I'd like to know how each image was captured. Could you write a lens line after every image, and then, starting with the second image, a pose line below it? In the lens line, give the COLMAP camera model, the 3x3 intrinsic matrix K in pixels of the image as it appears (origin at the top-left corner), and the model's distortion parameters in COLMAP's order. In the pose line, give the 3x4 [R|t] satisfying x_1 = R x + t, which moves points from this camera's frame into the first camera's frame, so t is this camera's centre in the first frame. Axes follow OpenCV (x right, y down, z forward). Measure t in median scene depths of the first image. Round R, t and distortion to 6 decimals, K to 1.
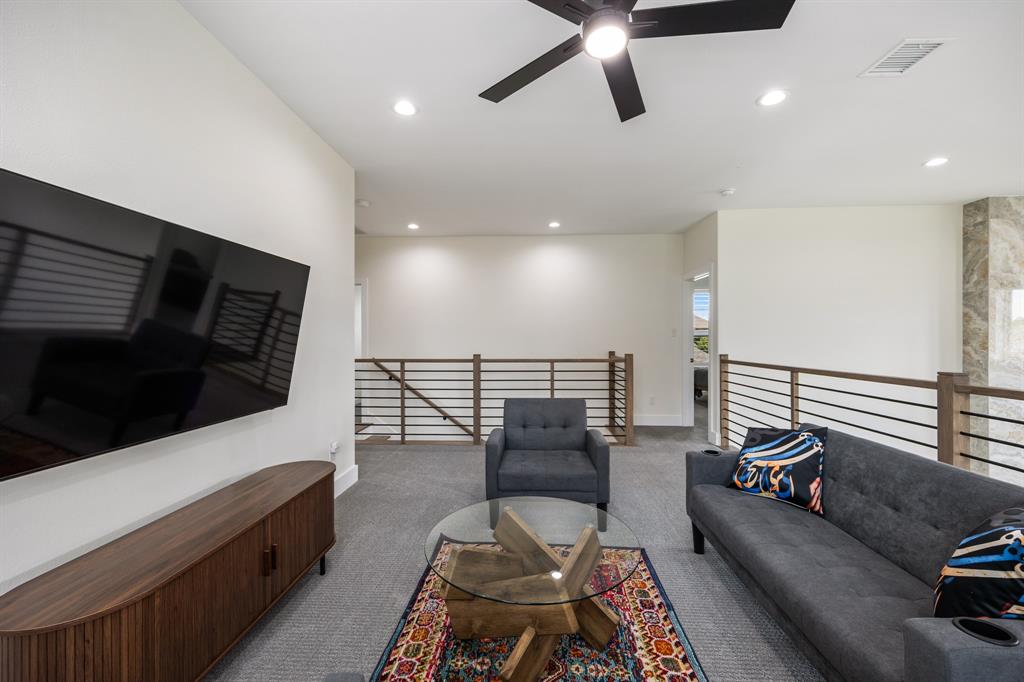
lens RADIAL K [[420.7, 0, 512.0], [0, 420.7, 342.4], [0, 0, 1]] dist [0.011594, 0.000144]
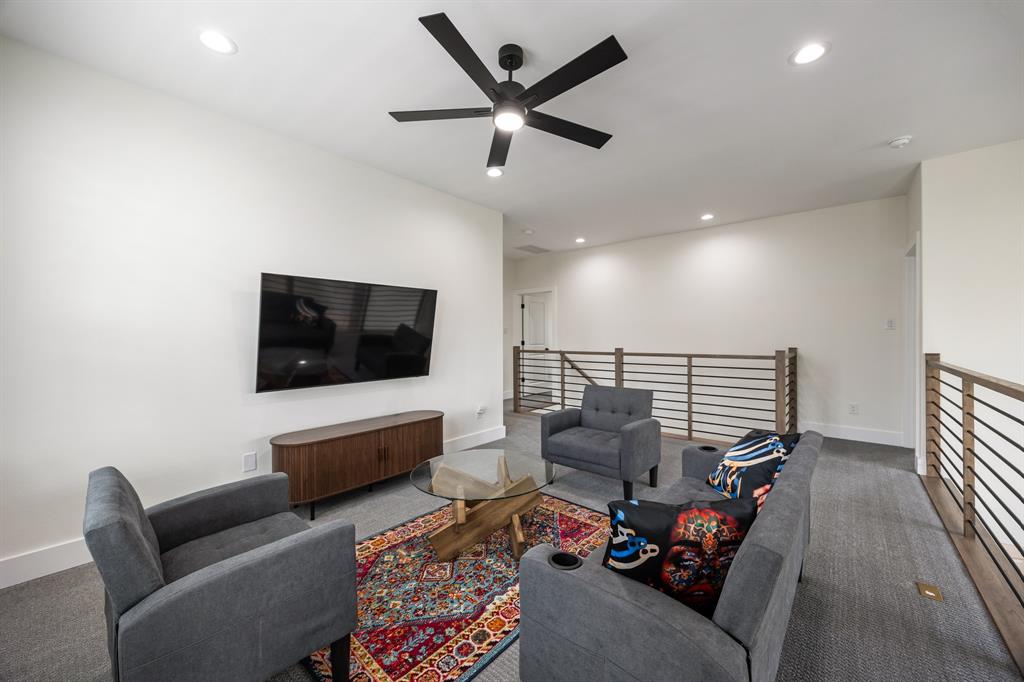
lens RADIAL K [[403.8, 0, 512.5], [0, 403.8, 335.3], [0, 0, 1]] dist [-0.001923, -0.000012]
pose [[0.778648, -0.003916, -0.627449, 0.551698], [0.000852, 0.999986, -0.005184, -0.000555], [0.627461, 0.003502, 0.778640, -0.019442]]
